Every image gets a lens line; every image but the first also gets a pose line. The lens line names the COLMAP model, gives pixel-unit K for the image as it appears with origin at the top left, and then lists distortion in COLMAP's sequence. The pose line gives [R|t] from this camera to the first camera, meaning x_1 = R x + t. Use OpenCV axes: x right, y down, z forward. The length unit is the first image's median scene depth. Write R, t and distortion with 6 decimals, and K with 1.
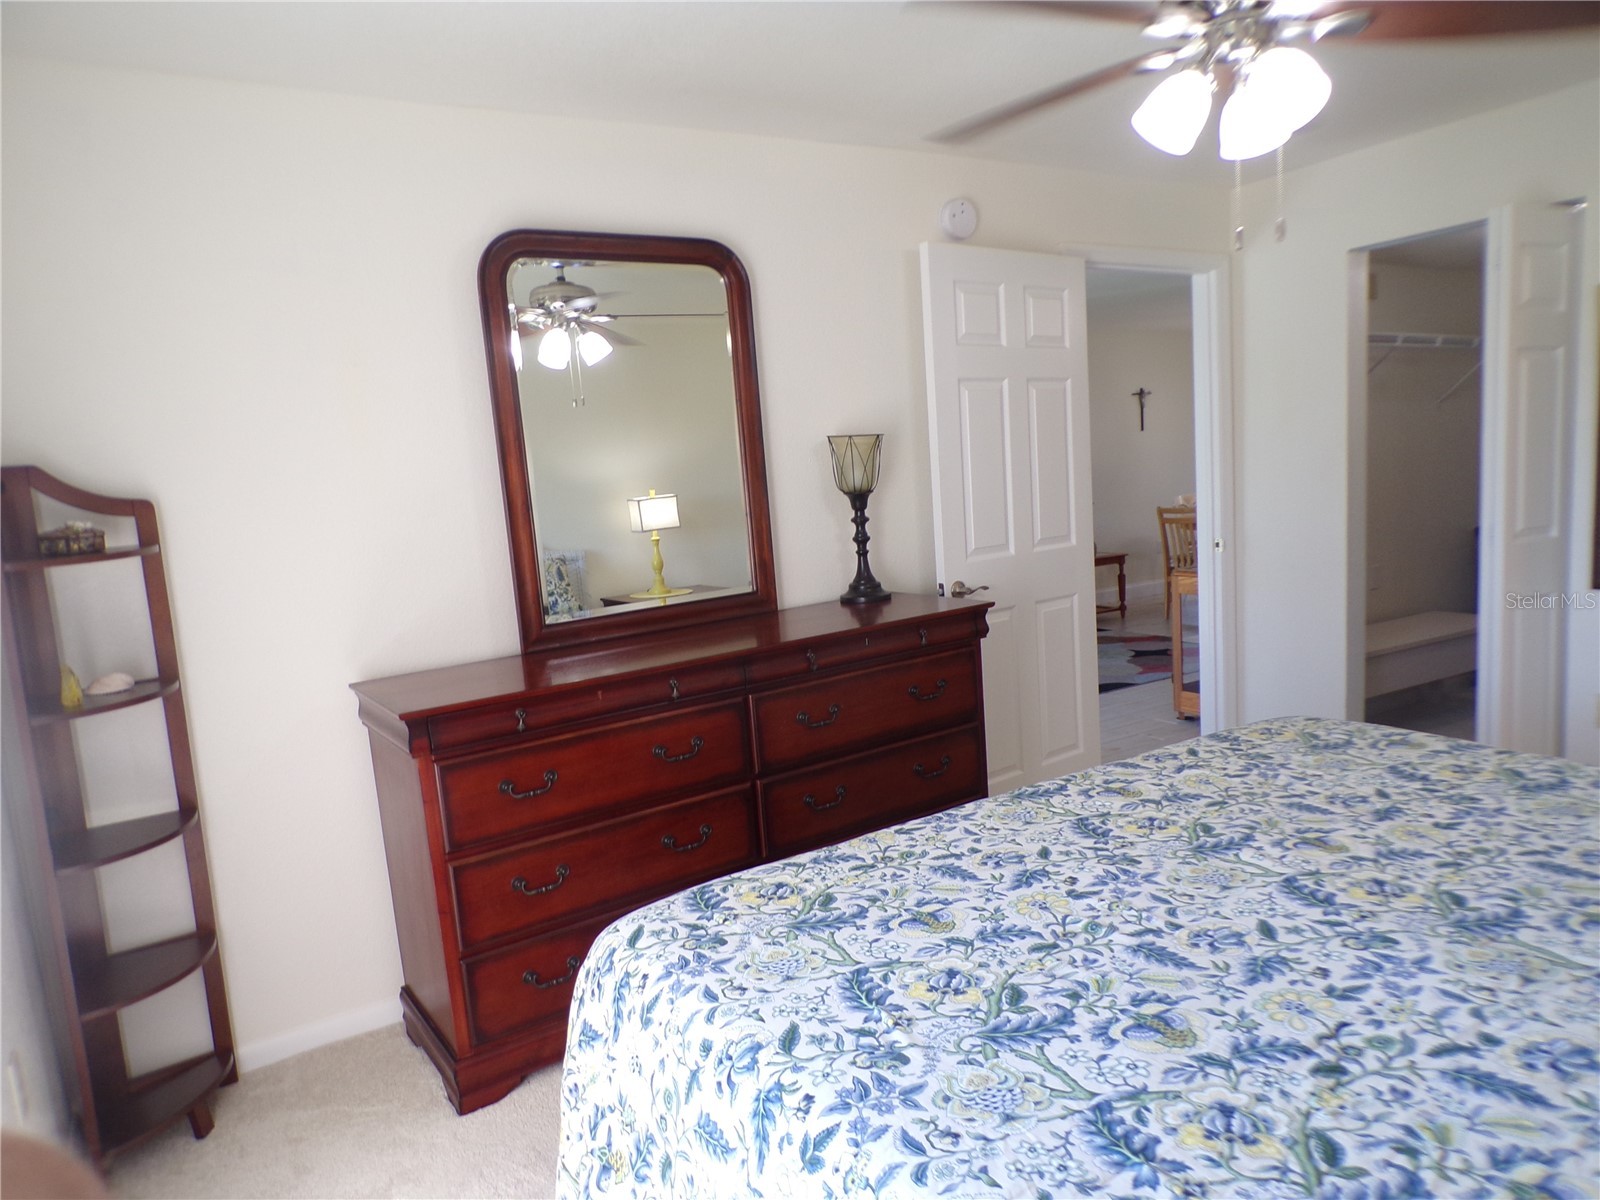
lens RADIAL K [[1096.9, 0, 810.1], [0, 1096.9, 605.3], [0, 0, 1]] dist [0.002021, 0.008347]
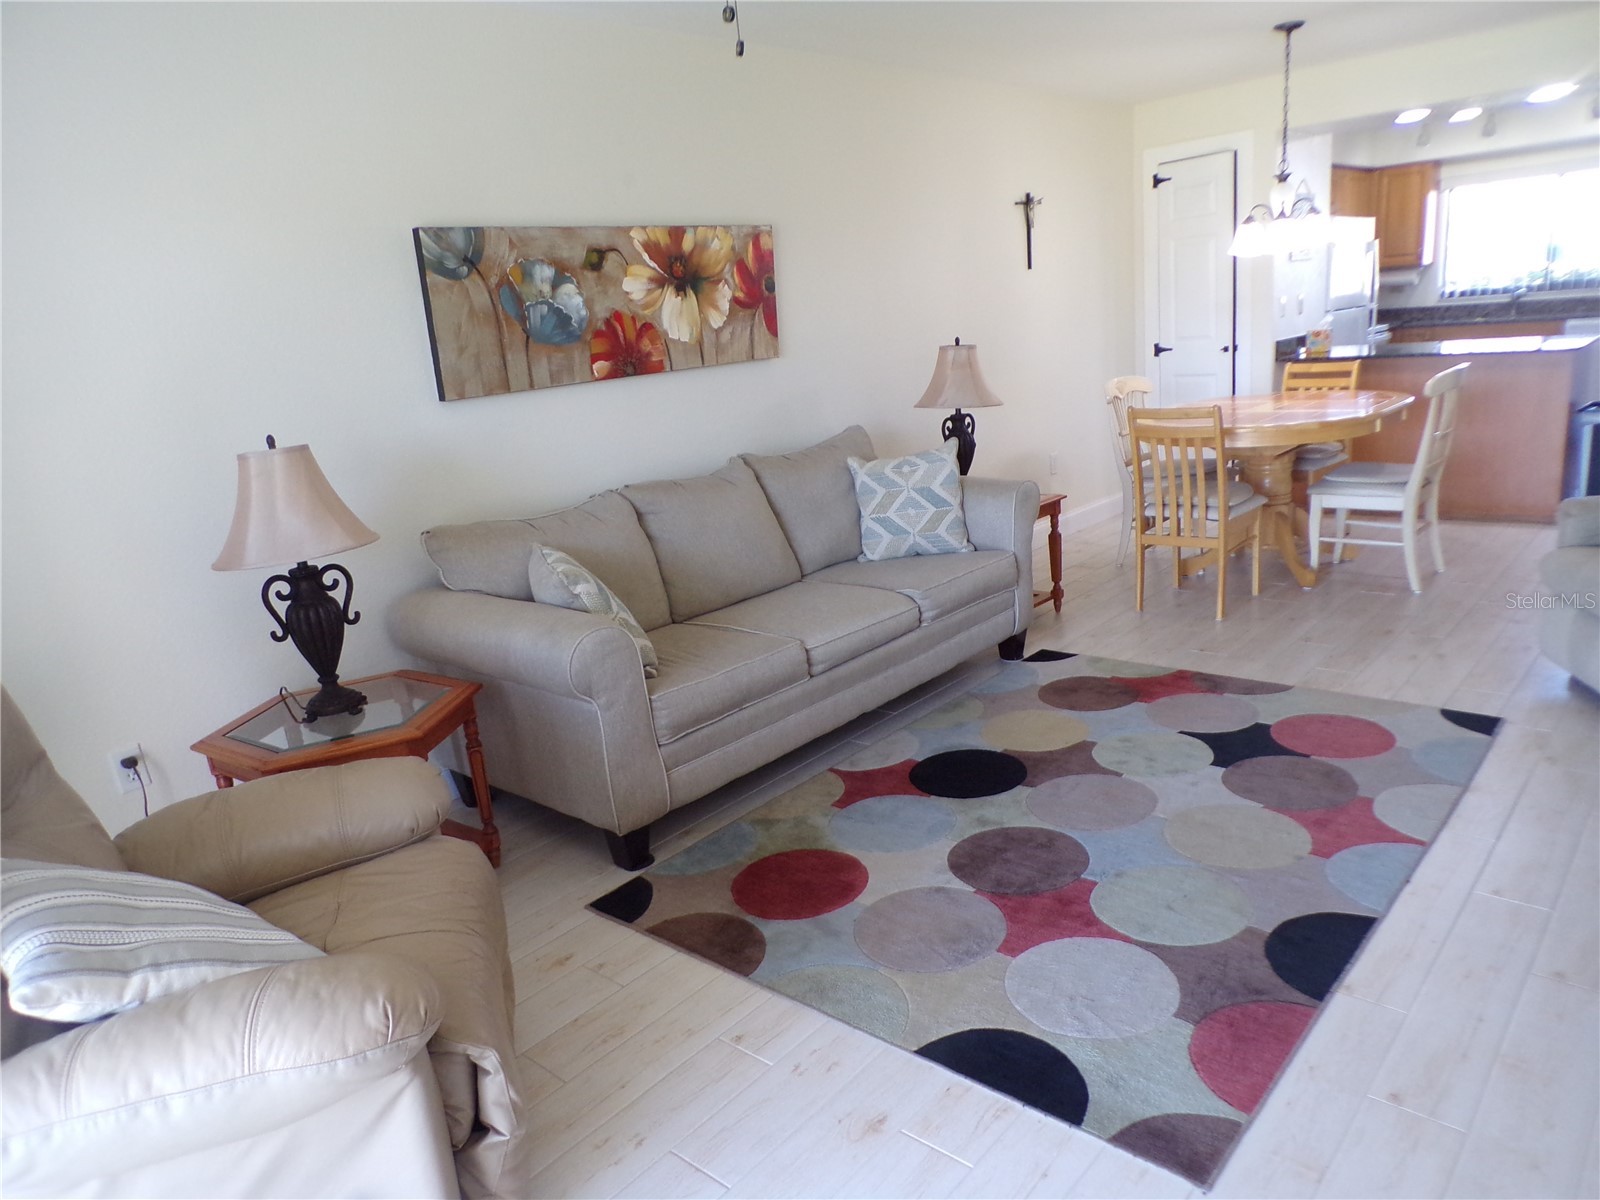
lens RADIAL K [[1096.9, 0, 800.1], [0, 1096.9, 610.7], [0, 0, 1]] dist [0.002021, 0.008347]
pose [[0.959545, -0.091324, 0.266332, 0.014350], [0.061310, 0.991008, 0.118926, -0.062558], [-0.274798, -0.097786, 0.956517, 0.509203]]
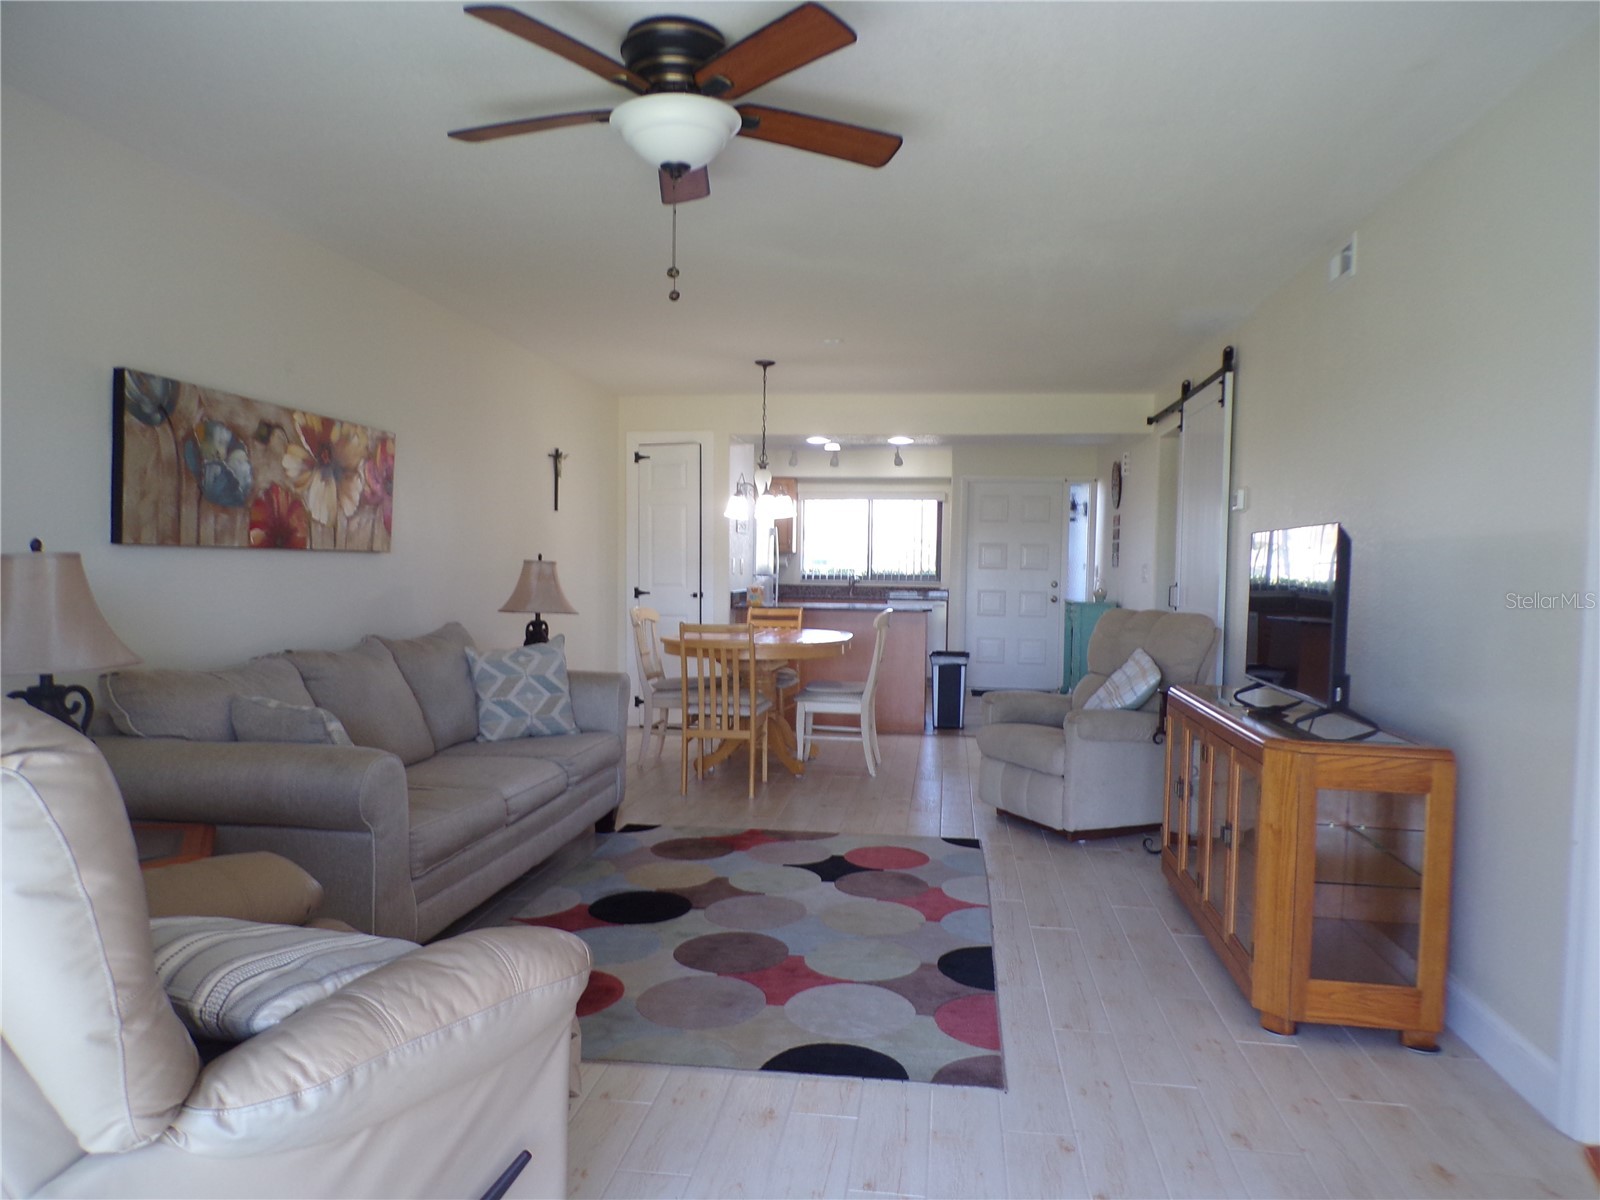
lens RADIAL K [[1096.9, 0, 805.6], [0, 1096.9, 603.6], [0, 0, 1]] dist [0.002021, 0.008347]
pose [[0.638205, 0.047674, 0.768389, -0.128005], [0.046913, 0.993818, -0.100626, -0.030801], [-0.768436, 0.100268, 0.632022, 0.515628]]
